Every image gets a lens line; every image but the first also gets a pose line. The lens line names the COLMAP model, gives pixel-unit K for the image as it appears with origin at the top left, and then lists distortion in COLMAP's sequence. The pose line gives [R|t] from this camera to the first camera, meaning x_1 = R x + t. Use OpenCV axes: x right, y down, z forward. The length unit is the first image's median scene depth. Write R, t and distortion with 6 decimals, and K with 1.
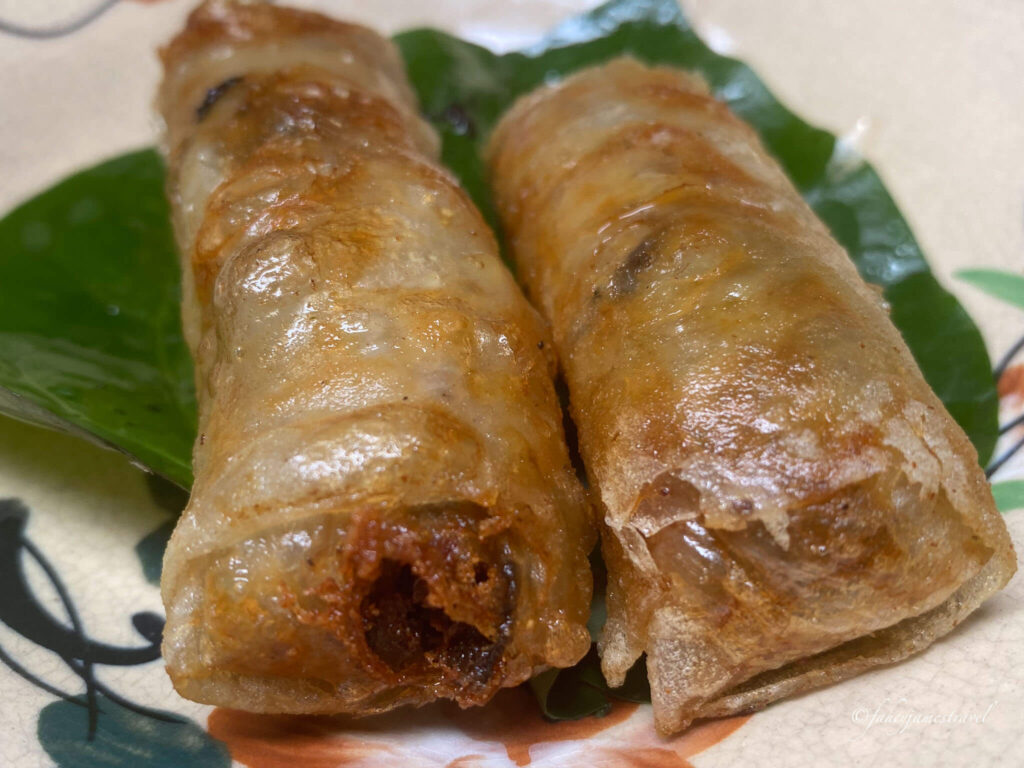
lens RADIAL K [[1178.0, 0, 512.0], [0, 1178.0, 384.0], [0, 0, 1]] dist [0.156487, -0.634722]
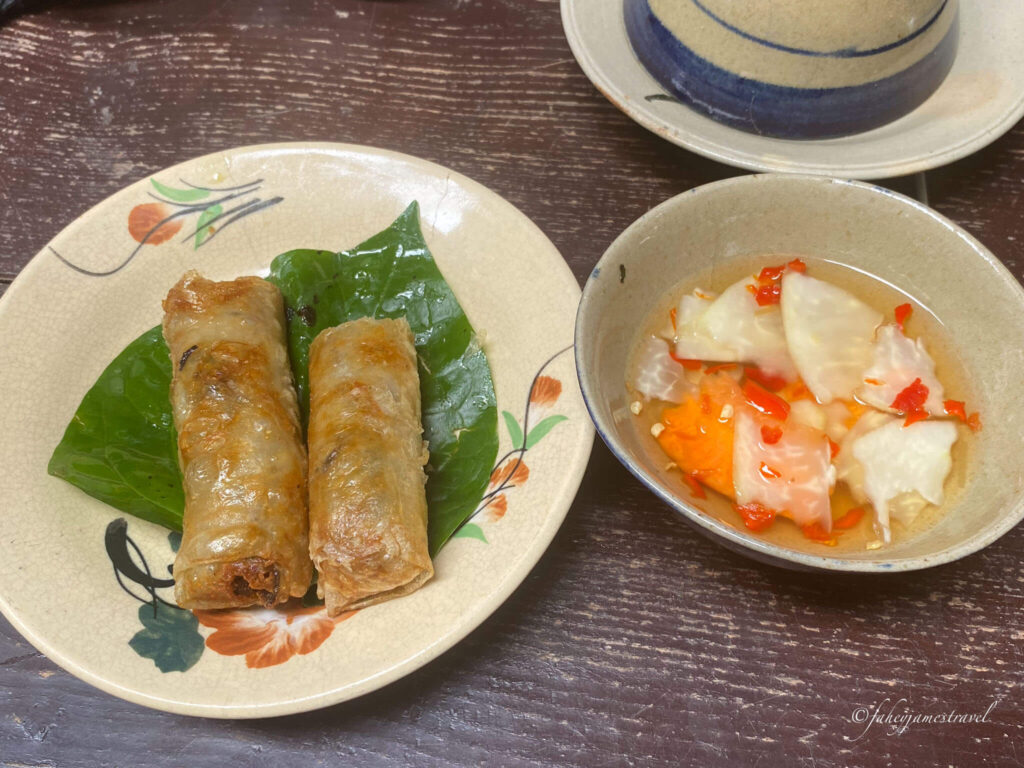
lens RADIAL K [[1178.0, 0, 512.0], [0, 1178.0, 384.0], [0, 0, 1]] dist [0.156487, -0.634722]
pose [[0.999025, 0.002337, -0.044096, 0.779606], [0.007843, 0.973330, 0.229275, -1.083245], [0.043455, -0.229398, 0.972362, -2.023143]]
